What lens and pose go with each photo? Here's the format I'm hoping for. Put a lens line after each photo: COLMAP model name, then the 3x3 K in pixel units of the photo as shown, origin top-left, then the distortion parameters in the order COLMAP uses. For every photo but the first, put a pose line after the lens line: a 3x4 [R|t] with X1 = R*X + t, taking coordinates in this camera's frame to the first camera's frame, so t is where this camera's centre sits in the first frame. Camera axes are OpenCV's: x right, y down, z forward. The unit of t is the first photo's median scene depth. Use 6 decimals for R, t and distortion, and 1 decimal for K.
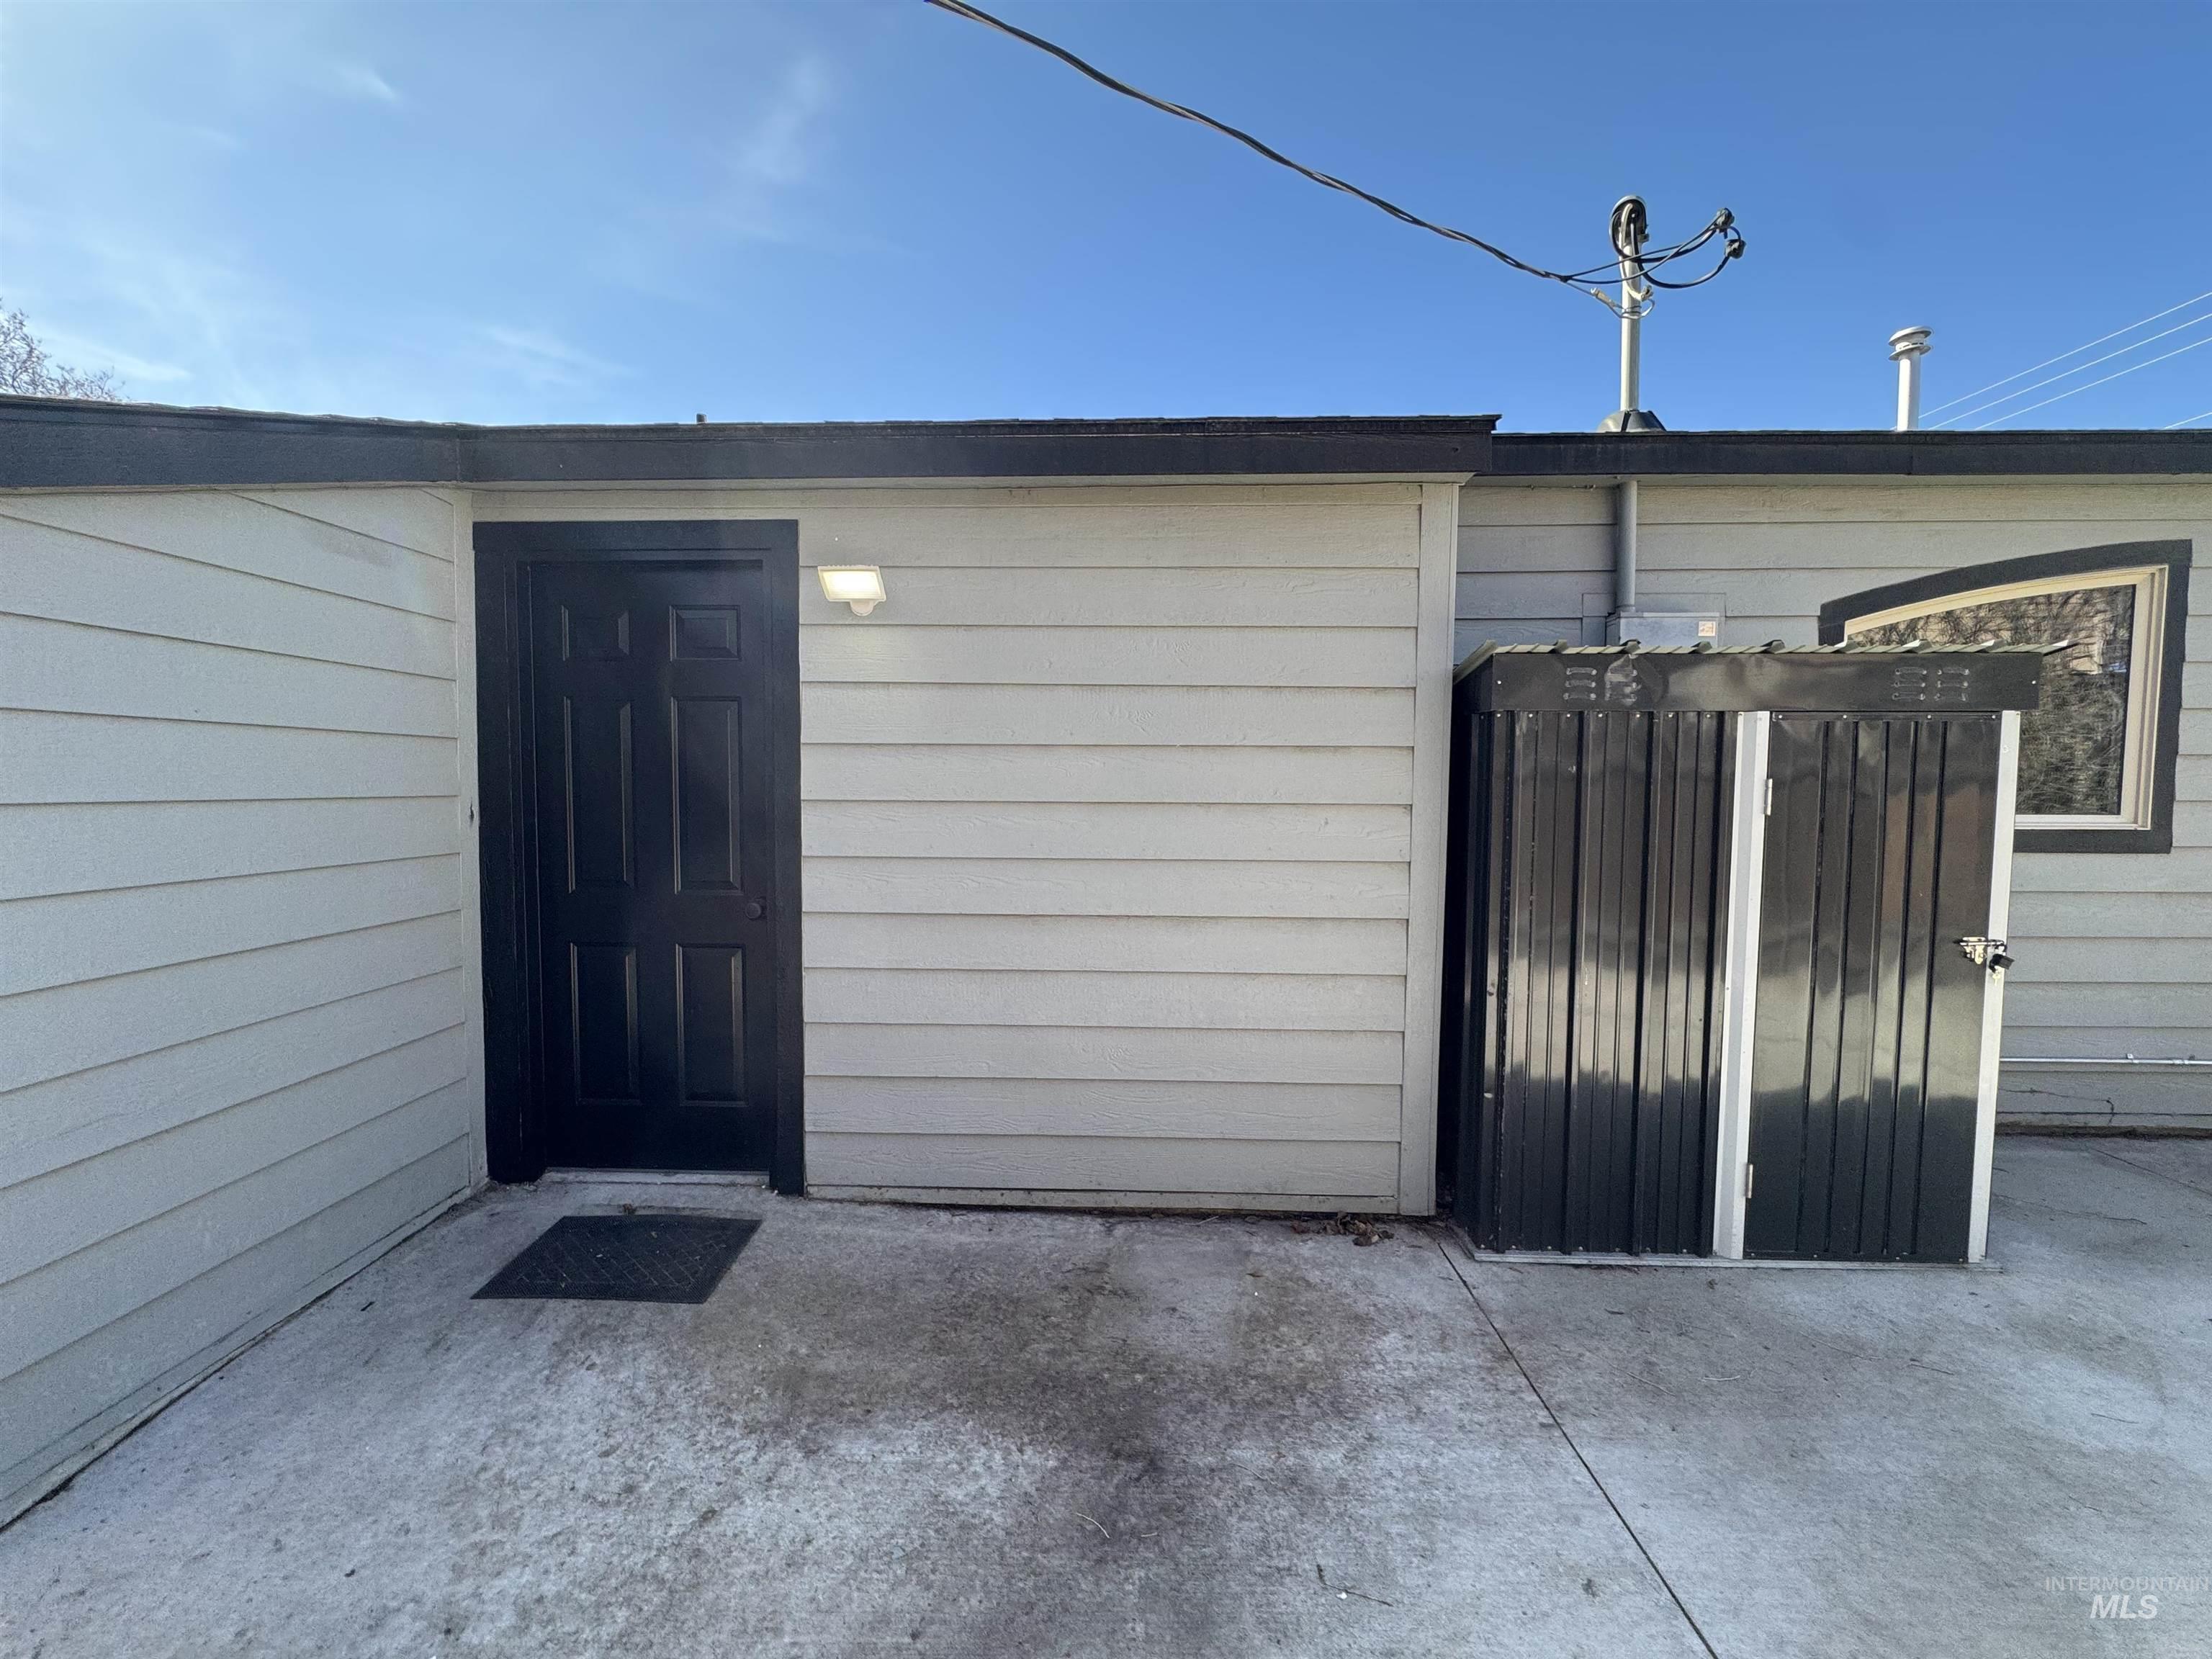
lens RADIAL K [[881.5, 0, 1103.6], [0, 881.5, 831.3], [0, 0, 1]] dist [-0.003795, 0.000706]
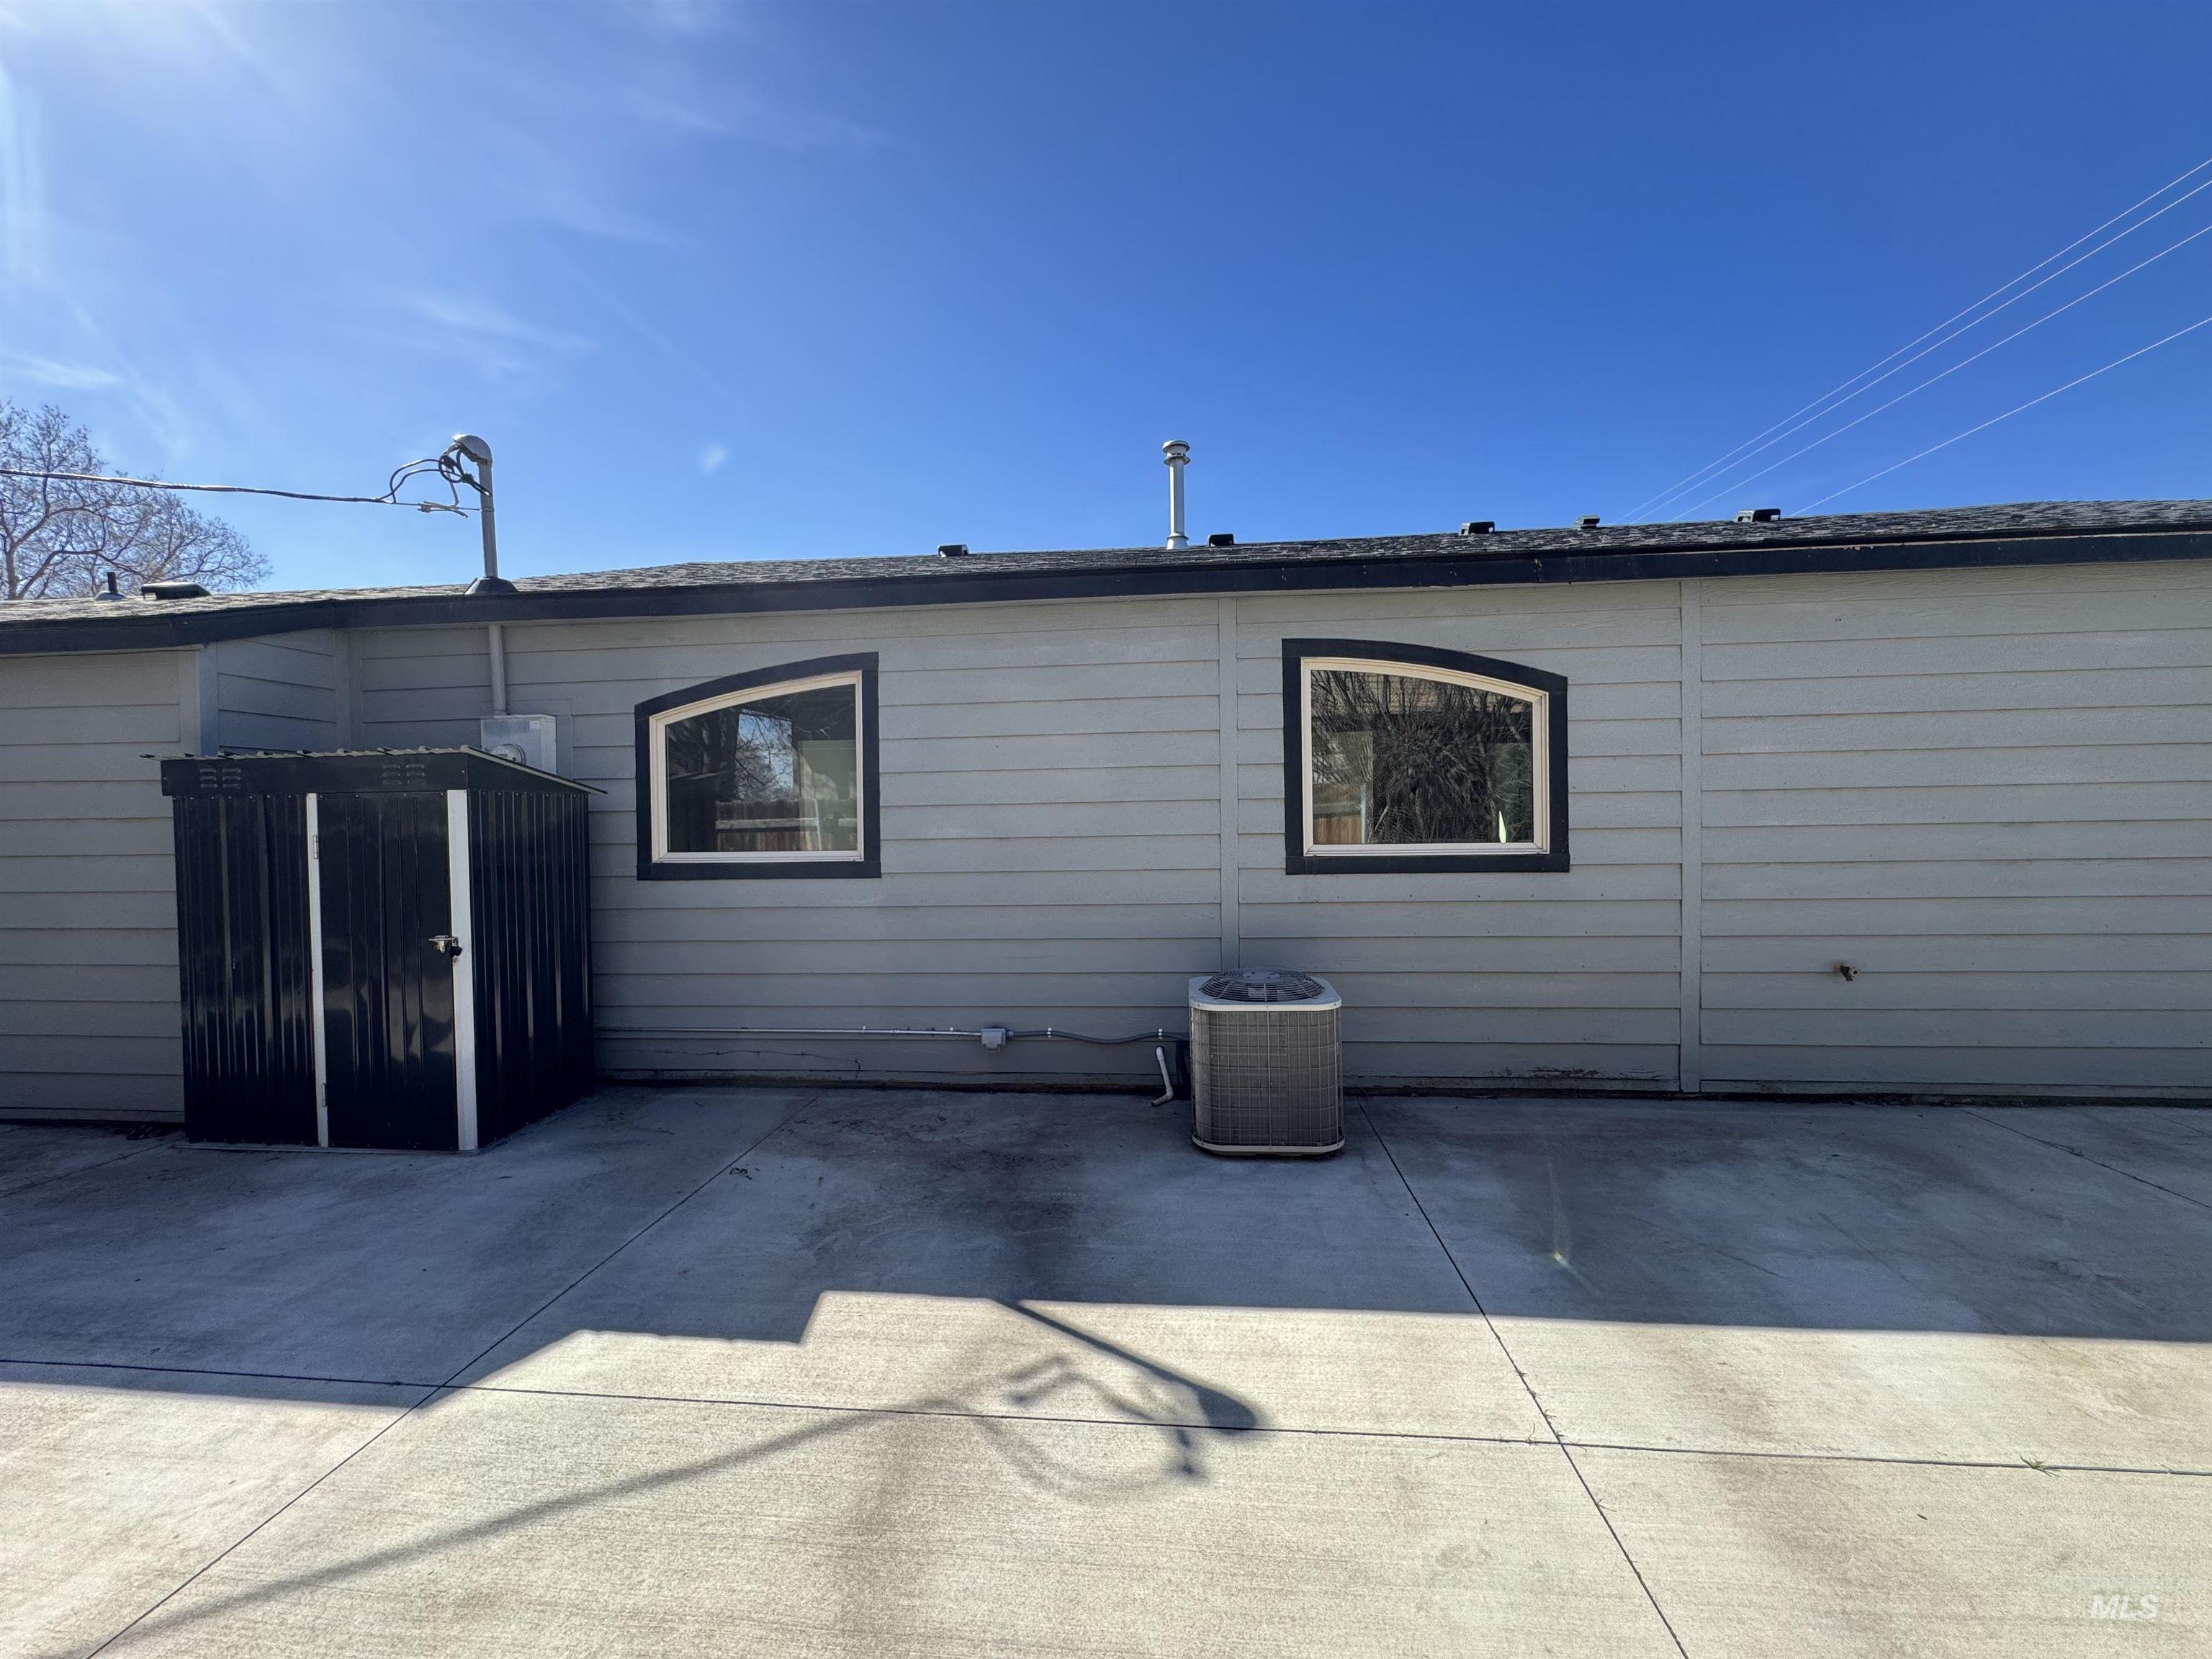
lens RADIAL K [[881.5, 0, 1102.4], [0, 881.5, 827.7], [0, 0, 1]] dist [-0.003795, 0.000706]
pose [[0.997647, -0.019112, -0.065837, 2.064508], [0.016258, 0.998916, -0.043611, 0.016471], [0.066599, 0.042438, 0.996877, -0.438617]]
